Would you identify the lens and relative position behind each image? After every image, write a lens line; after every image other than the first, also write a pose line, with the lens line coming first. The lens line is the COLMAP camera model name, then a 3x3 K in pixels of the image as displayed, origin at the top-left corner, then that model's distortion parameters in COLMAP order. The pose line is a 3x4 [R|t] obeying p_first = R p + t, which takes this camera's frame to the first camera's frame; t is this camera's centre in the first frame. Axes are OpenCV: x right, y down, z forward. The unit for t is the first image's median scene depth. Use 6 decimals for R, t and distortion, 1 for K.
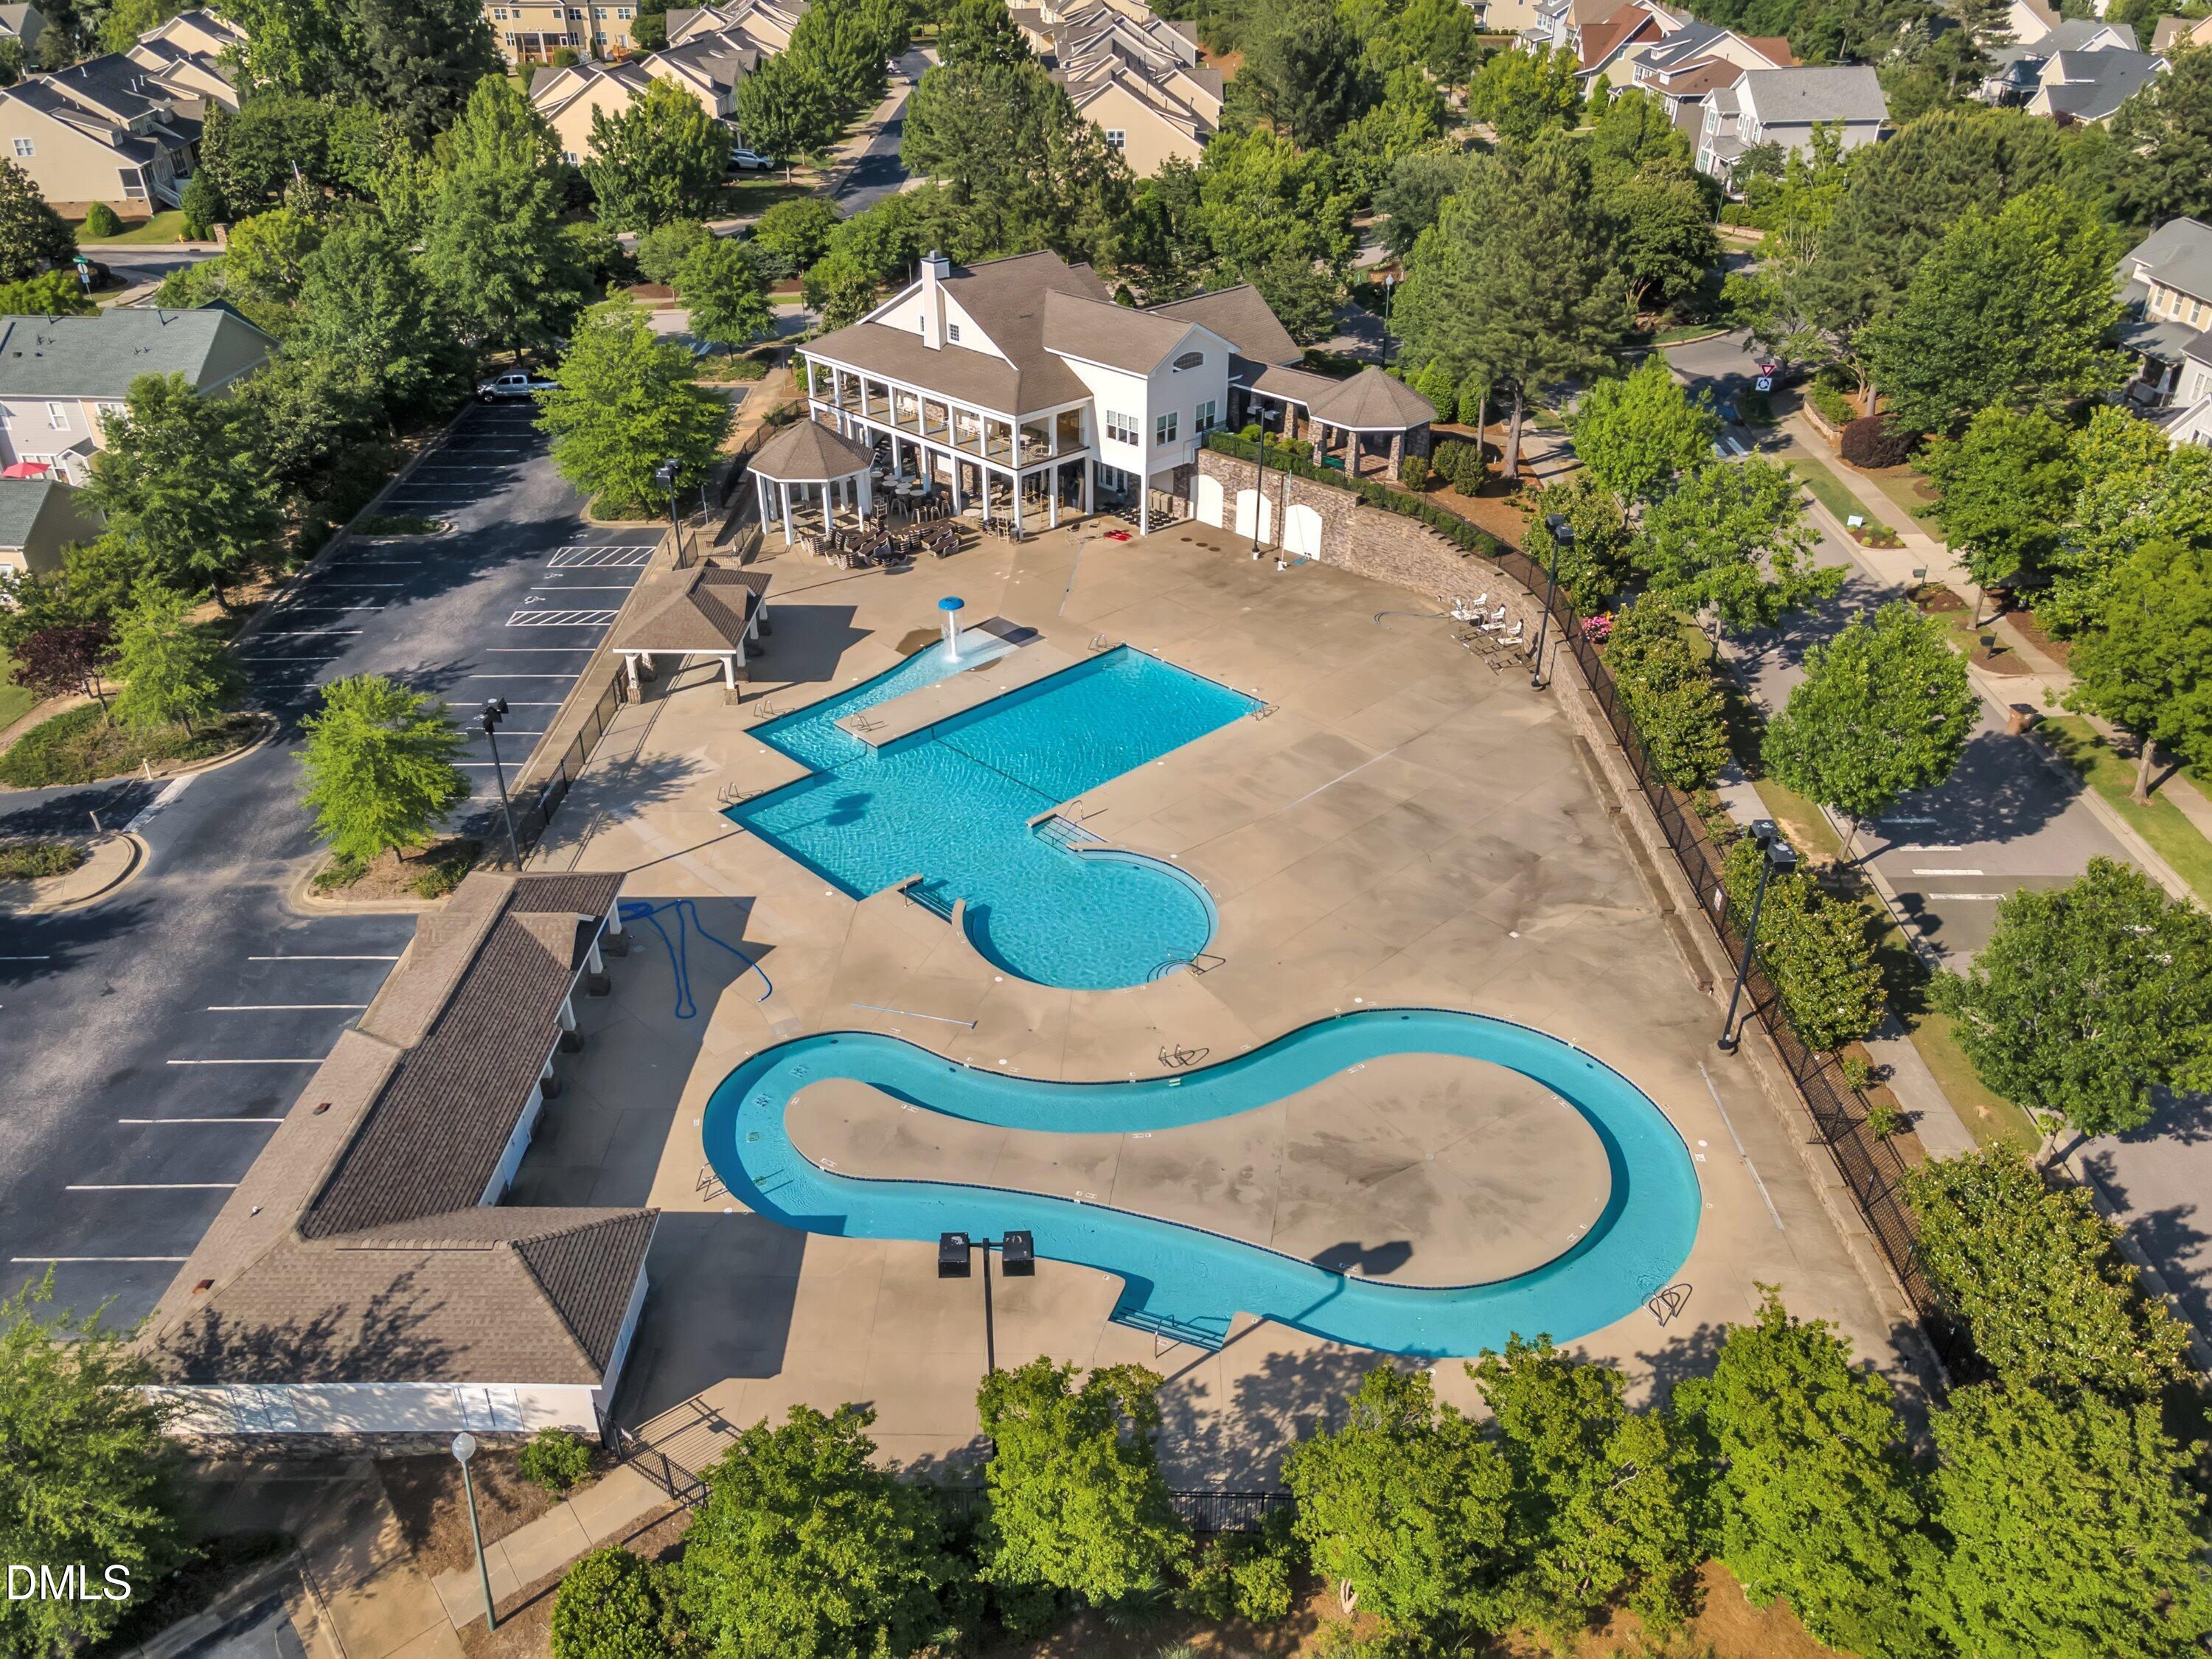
lens RADIAL K [[1600.9, 0, 1106.0], [0, 1600.9, 829.5], [0, 0, 1]] dist [0.057756, -0.061870]
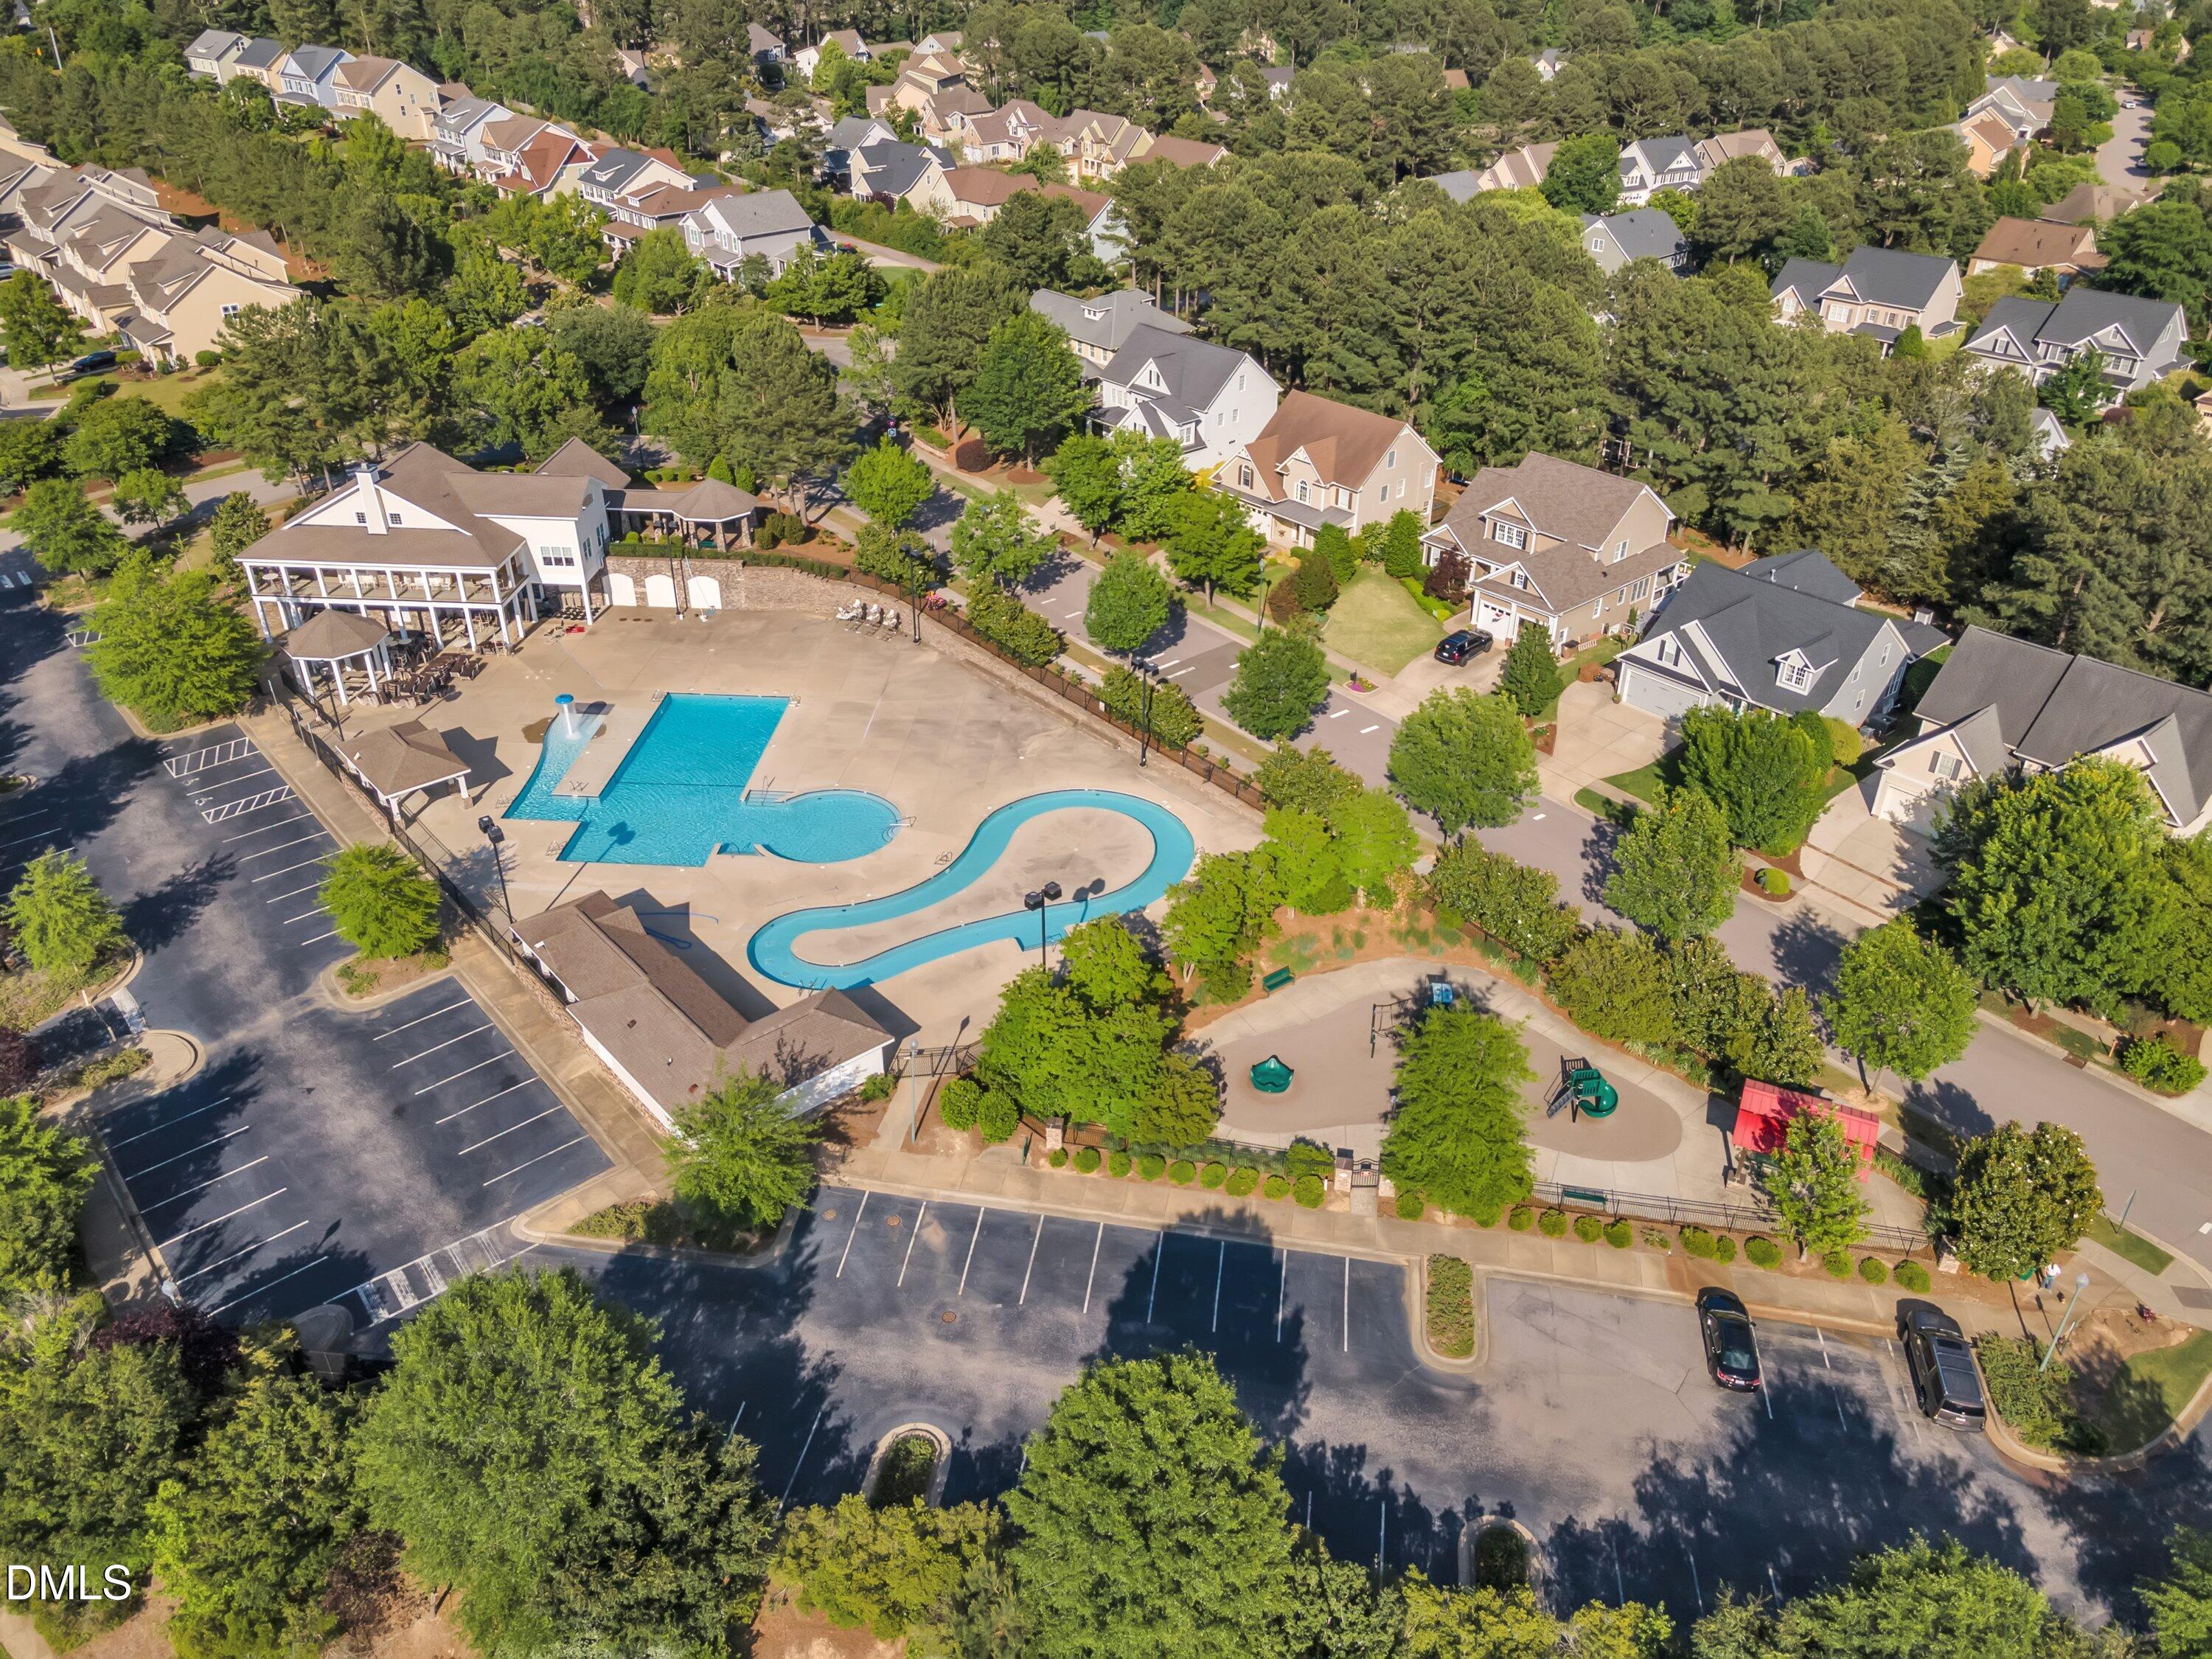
lens RADIAL K [[1615.6, 0, 1106.0], [0, 1615.6, 829.5], [0, 0, 1]] dist [0.009245, 0.061955]
pose [[0.739855, -0.342149, 0.579266, -0.549433], [0.336364, 0.933803, 0.121945, -0.037704], [-0.582644, 0.104623, 0.805965, -0.411104]]
